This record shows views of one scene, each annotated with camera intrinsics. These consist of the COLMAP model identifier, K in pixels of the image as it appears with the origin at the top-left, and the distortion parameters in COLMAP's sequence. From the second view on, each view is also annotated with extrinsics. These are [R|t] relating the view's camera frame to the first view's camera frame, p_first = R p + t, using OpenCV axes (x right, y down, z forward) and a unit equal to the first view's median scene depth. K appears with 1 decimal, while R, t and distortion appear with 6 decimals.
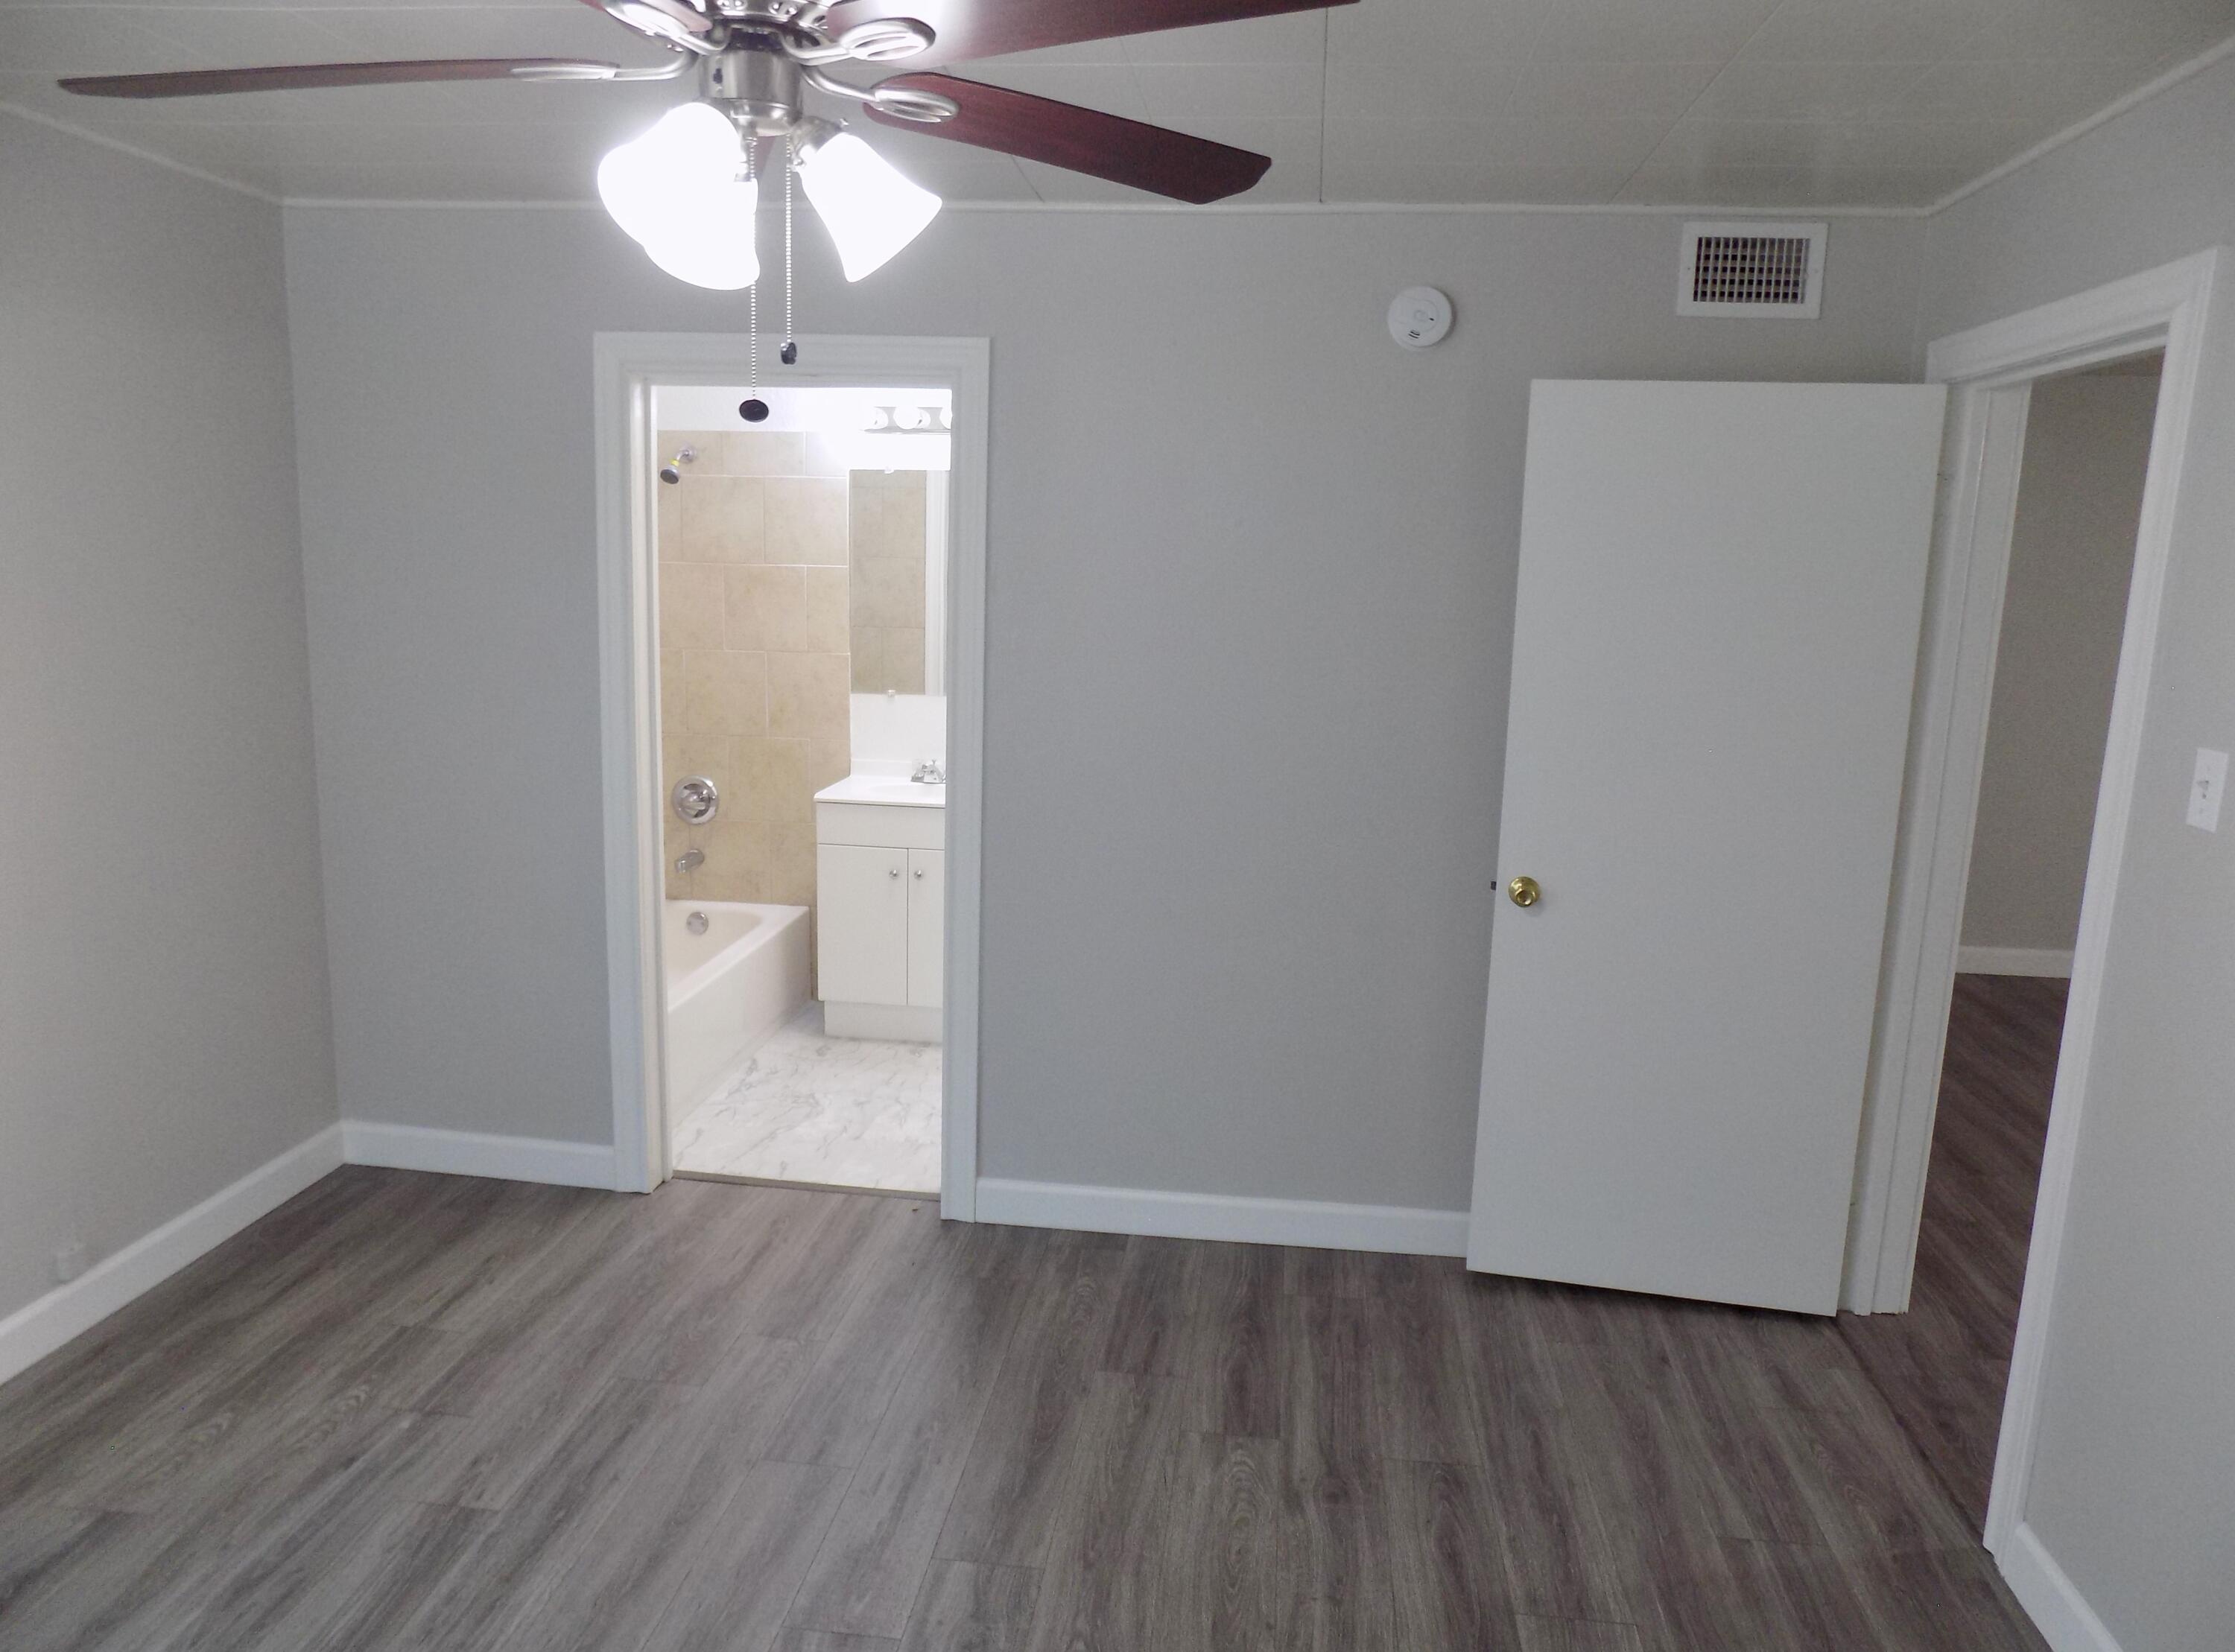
lens RADIAL K [[1497.9, 0, 1111.5], [0, 1497.9, 822.9], [0, 0, 1]] dist [-0.048805, 0.023349]
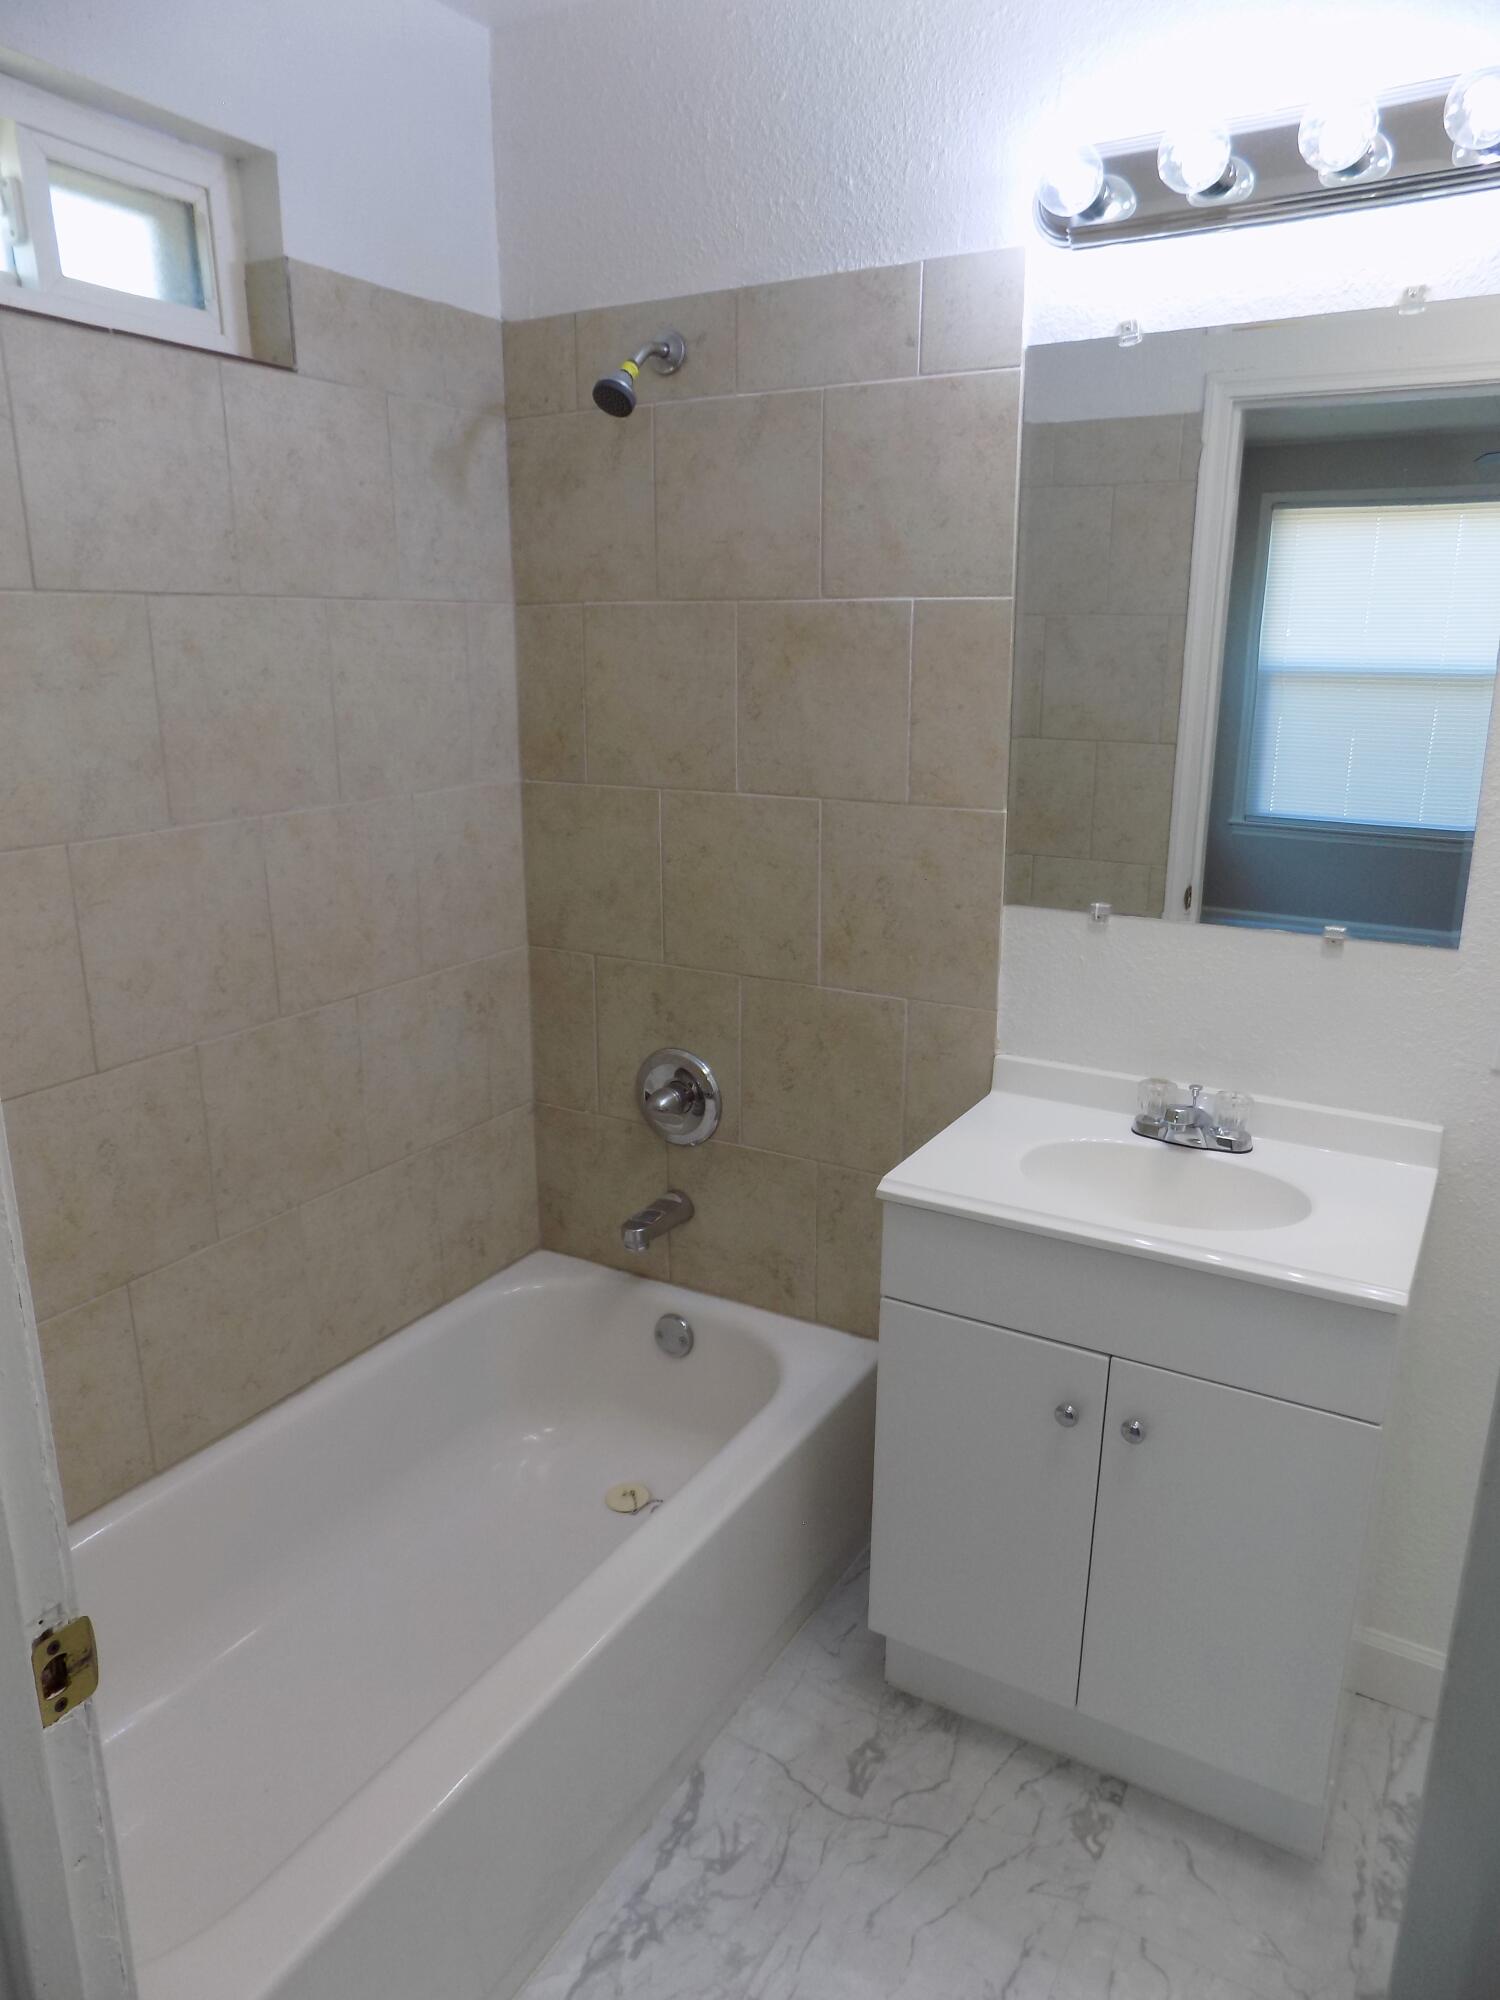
lens RADIAL K [[1340.6, 0, 754.2], [0, 1340.6, 996.0], [0, 0, 1]] dist [-0.048805, 0.023349]
pose [[0.917814, 0.078923, -0.389088, -0.090995], [-0.053466, 0.995685, 0.075846, -0.087364], [0.393395, -0.048810, 0.918073, 0.634497]]
